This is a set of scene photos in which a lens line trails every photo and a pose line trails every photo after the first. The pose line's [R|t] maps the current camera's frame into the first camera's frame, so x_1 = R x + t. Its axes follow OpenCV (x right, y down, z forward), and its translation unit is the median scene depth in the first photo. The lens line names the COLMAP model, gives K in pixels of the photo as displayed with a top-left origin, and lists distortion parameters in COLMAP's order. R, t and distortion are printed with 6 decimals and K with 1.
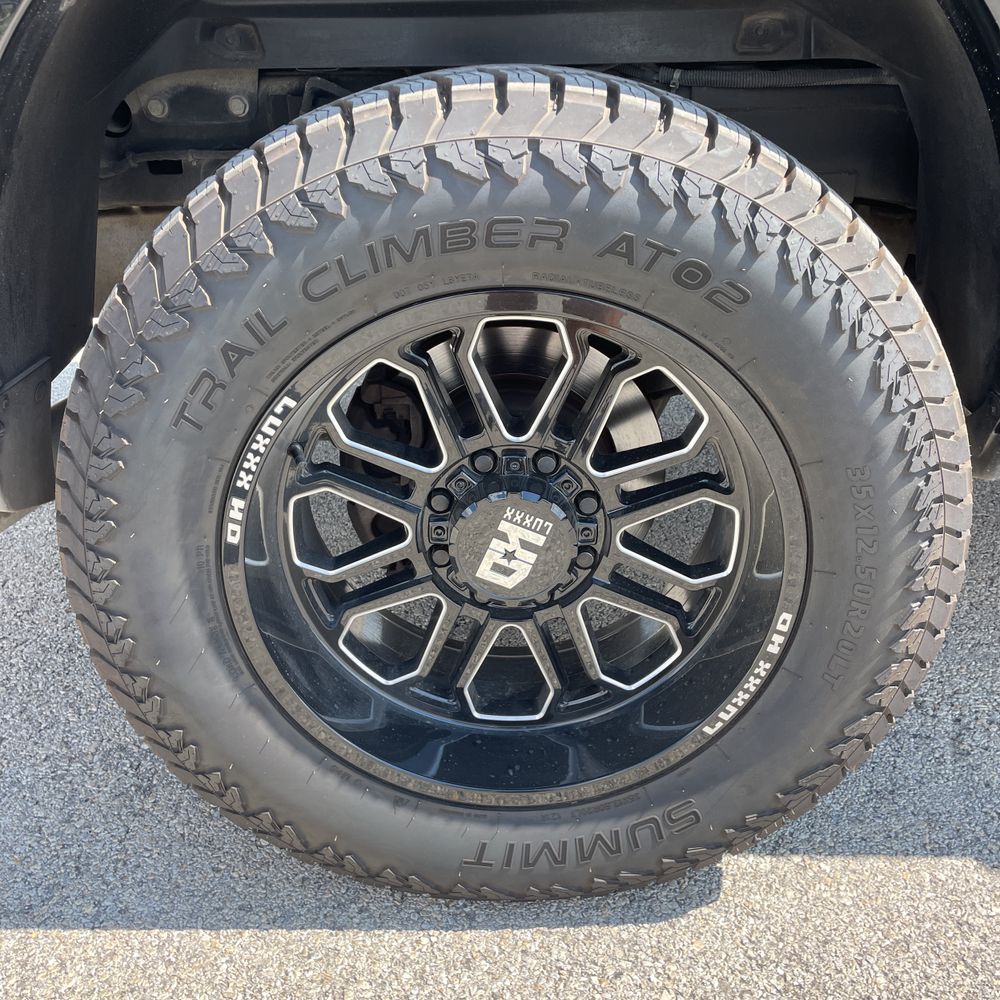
lens RADIAL K [[1013.7, 0, 504.4], [0, 1013.7, 492.5], [0, 0, 1]] dist [0.094258, -0.114051]
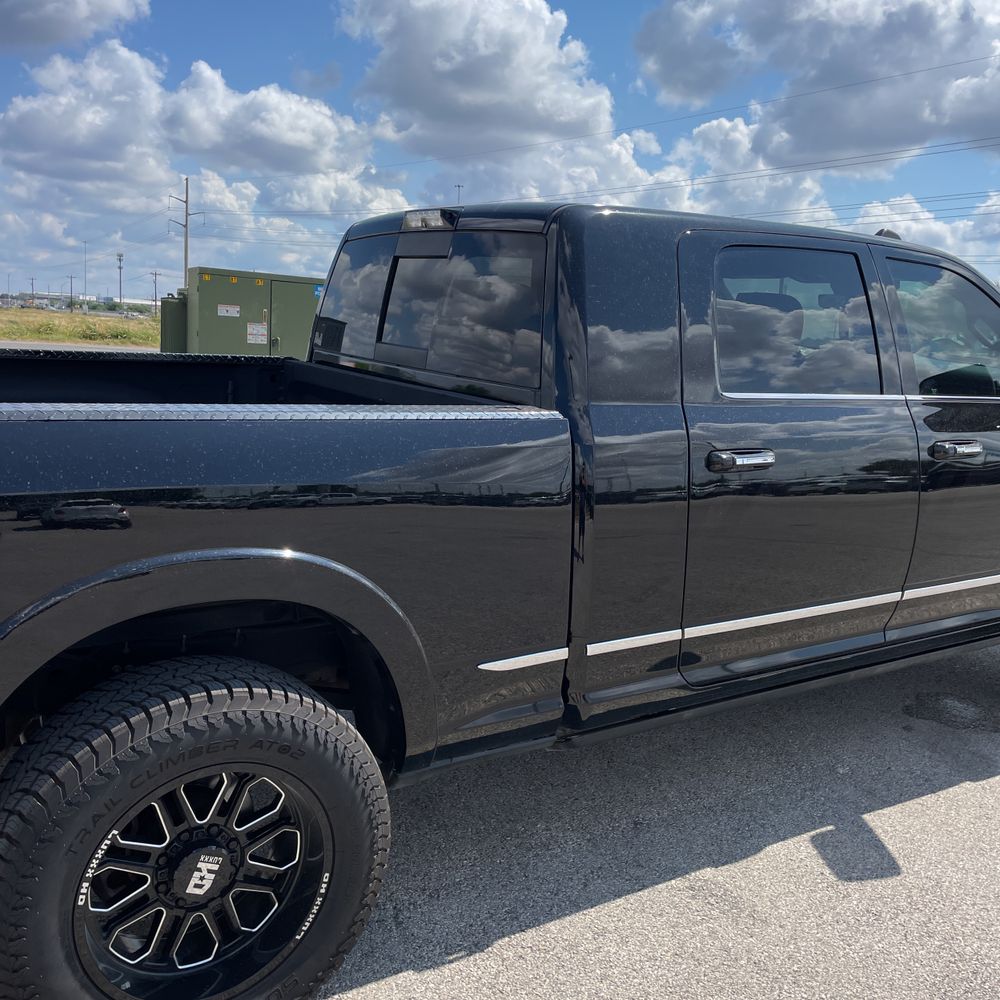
lens RADIAL K [[1019.1, 0, 506.7], [0, 1019.1, 497.3], [0, 0, 1]] dist [0.102378, -0.142037]
pose [[0.835825, -0.045438, 0.547112, -0.697903], [0.170323, 0.968857, -0.179739, -0.243413], [-0.521906, 0.243416, 0.817535, -1.500327]]
